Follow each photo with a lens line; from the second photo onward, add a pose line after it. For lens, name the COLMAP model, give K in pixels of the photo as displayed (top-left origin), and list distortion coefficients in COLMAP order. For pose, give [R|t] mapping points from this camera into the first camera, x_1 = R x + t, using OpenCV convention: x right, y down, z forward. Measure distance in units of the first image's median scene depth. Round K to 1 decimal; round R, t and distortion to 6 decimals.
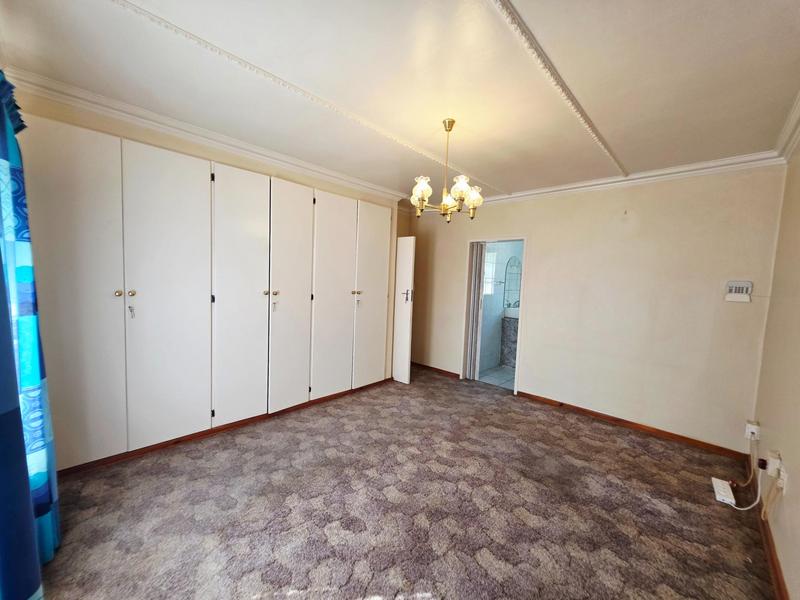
lens RADIAL K [[322.4, 0, 400.0], [0, 322.4, 300.0], [0, 0, 1]] dist [-0.000272, -0.000074]
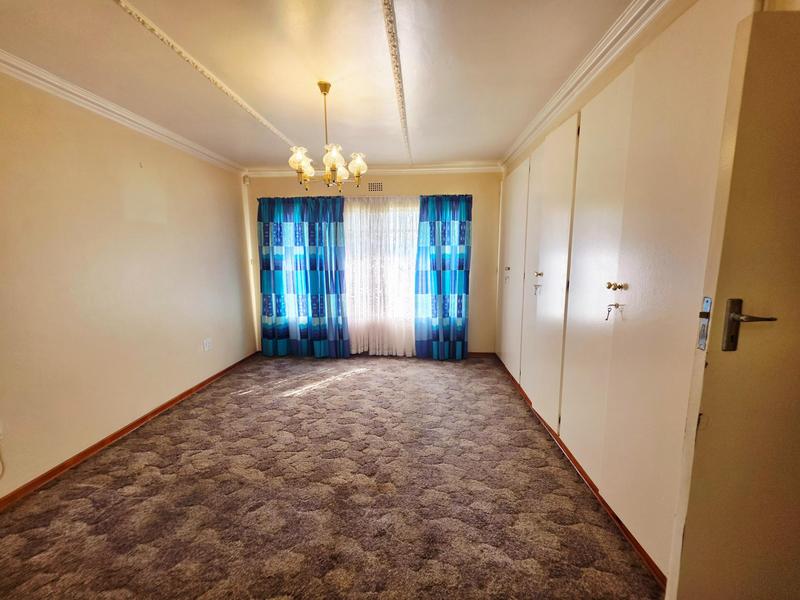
lens RADIAL K [[322.4, 0, 400.0], [0, 322.4, 300.0], [0, 0, 1]] dist [-0.000272, -0.000074]
pose [[-0.769324, 0.053062, -0.636652, 0.559815], [-0.066453, 0.984492, 0.162354, -0.083031], [0.635394, 0.167210, -0.753867, 1.765692]]
